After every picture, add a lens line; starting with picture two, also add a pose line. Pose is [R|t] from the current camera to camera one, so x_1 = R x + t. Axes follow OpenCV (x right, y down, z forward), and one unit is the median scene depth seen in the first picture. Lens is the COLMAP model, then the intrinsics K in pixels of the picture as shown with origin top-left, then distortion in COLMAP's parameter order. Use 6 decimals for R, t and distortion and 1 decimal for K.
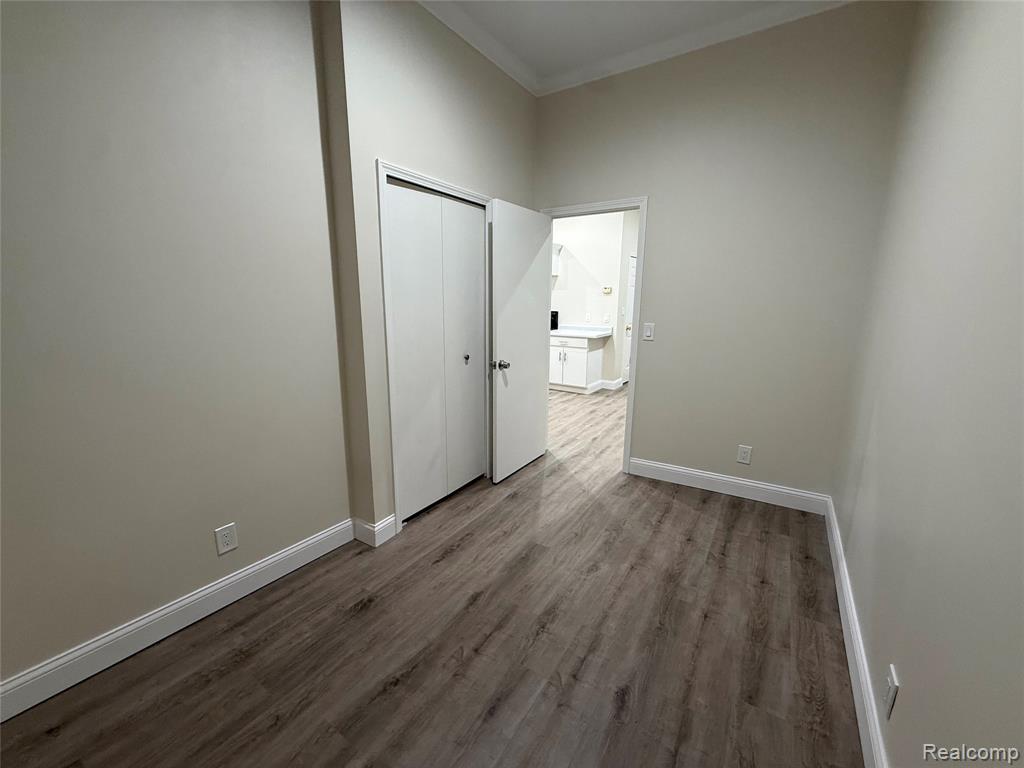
lens RADIAL K [[407.5, 0, 511.5], [0, 407.5, 382.3], [0, 0, 1]] dist [-0.000760, -0.000076]
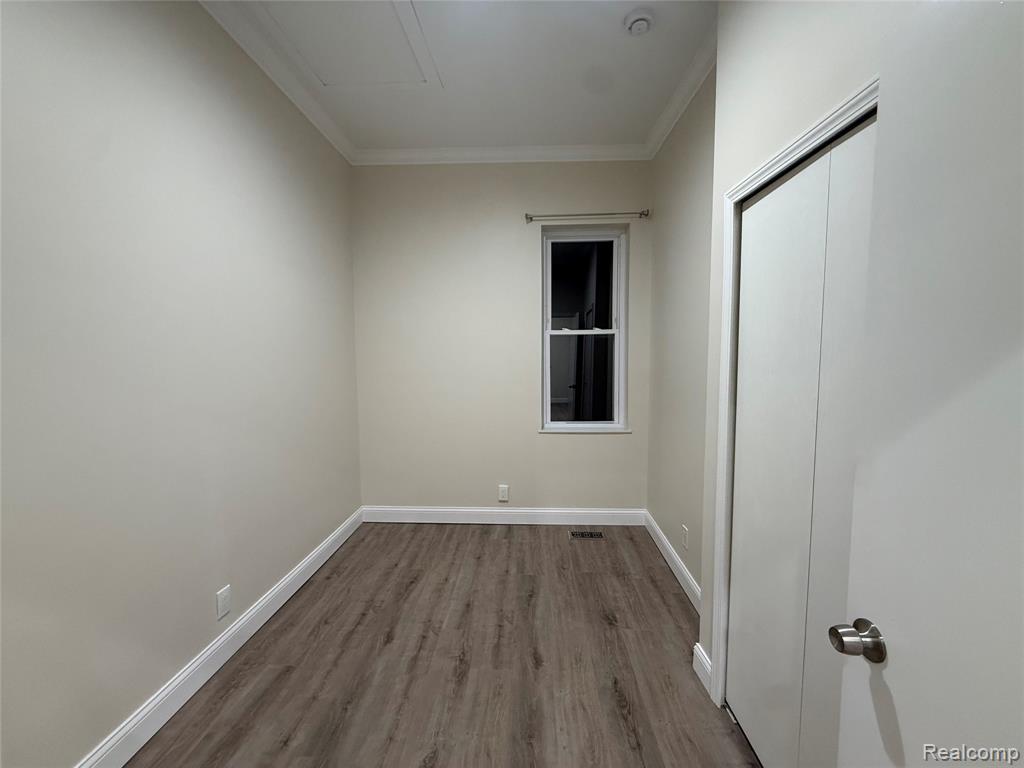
lens RADIAL K [[407.5, 0, 511.5], [0, 407.5, 382.3], [0, 0, 1]] dist [-0.000760, -0.000076]
pose [[-0.857235, 0.031848, -0.513940, 0.525015], [-0.110391, 0.963513, 0.243837, -0.417651], [0.502954, 0.265760, -0.822441, 1.857825]]
